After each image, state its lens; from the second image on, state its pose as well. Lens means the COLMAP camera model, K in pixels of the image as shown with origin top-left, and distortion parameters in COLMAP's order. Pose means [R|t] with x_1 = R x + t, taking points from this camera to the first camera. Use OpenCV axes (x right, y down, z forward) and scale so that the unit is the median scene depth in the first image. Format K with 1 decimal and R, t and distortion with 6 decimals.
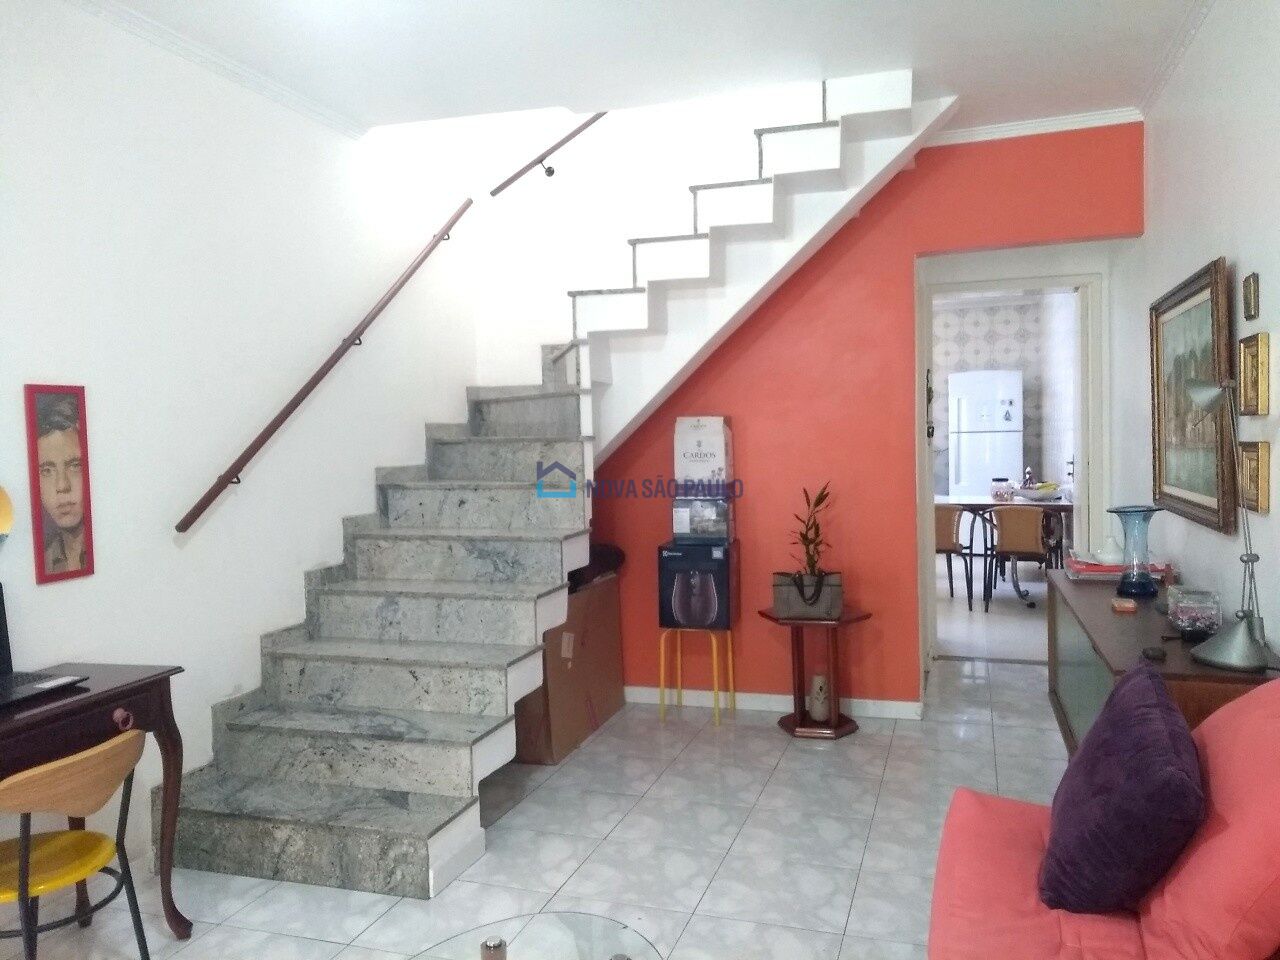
lens RADIAL K [[994.5, 0, 644.3], [0, 994.5, 476.0], [0, 0, 1]] dist [0.070772, -0.083822]
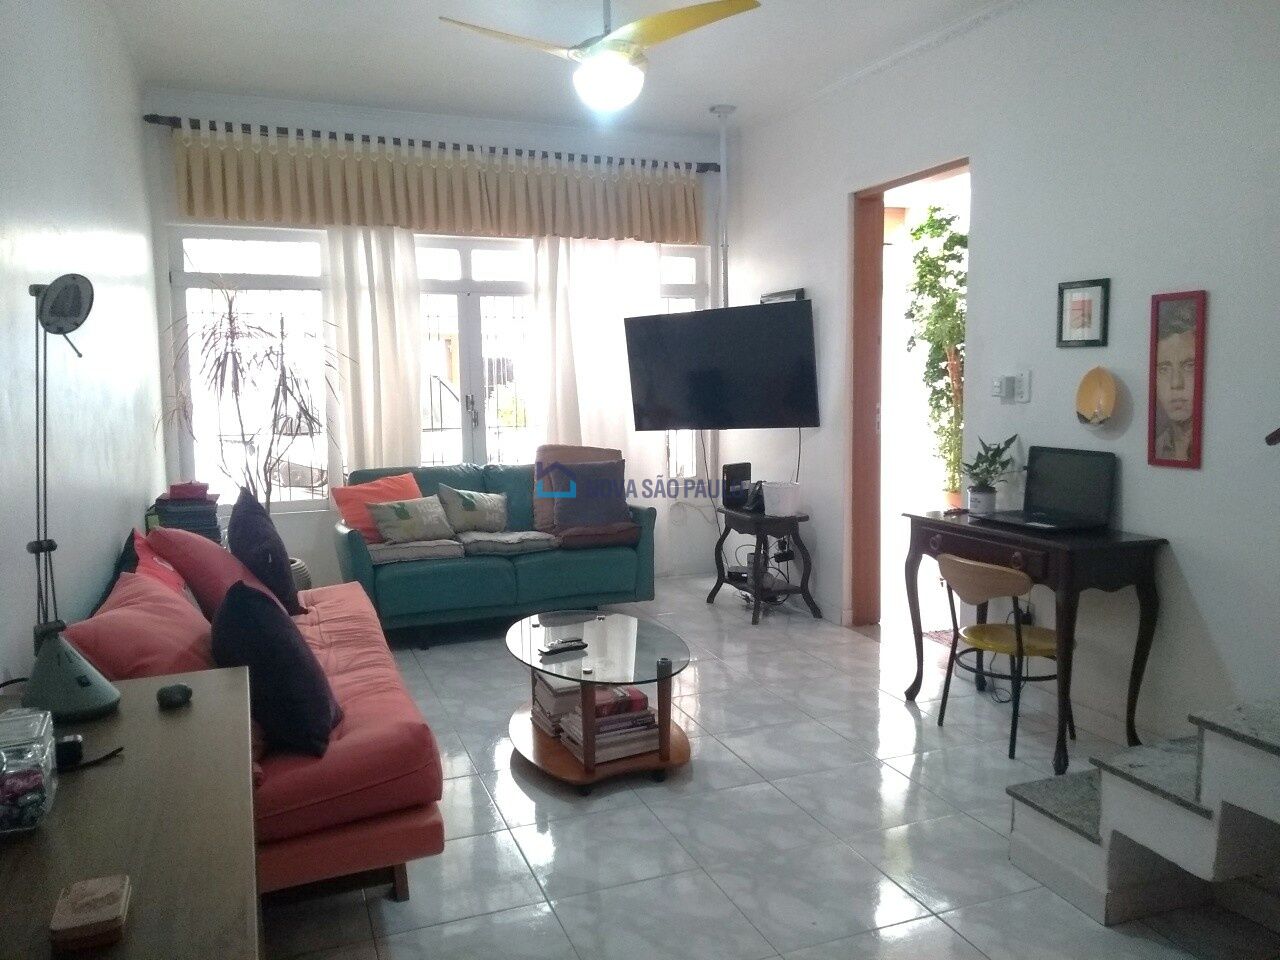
lens RADIAL K [[994.5, 0, 644.3], [0, 994.5, 476.0], [0, 0, 1]] dist [0.070772, -0.083822]
pose [[-0.791485, 0.098993, -0.603119, 0.576929], [0.009553, 0.988679, 0.149740, -0.061728], [0.611114, 0.112755, -0.783470, 1.529452]]
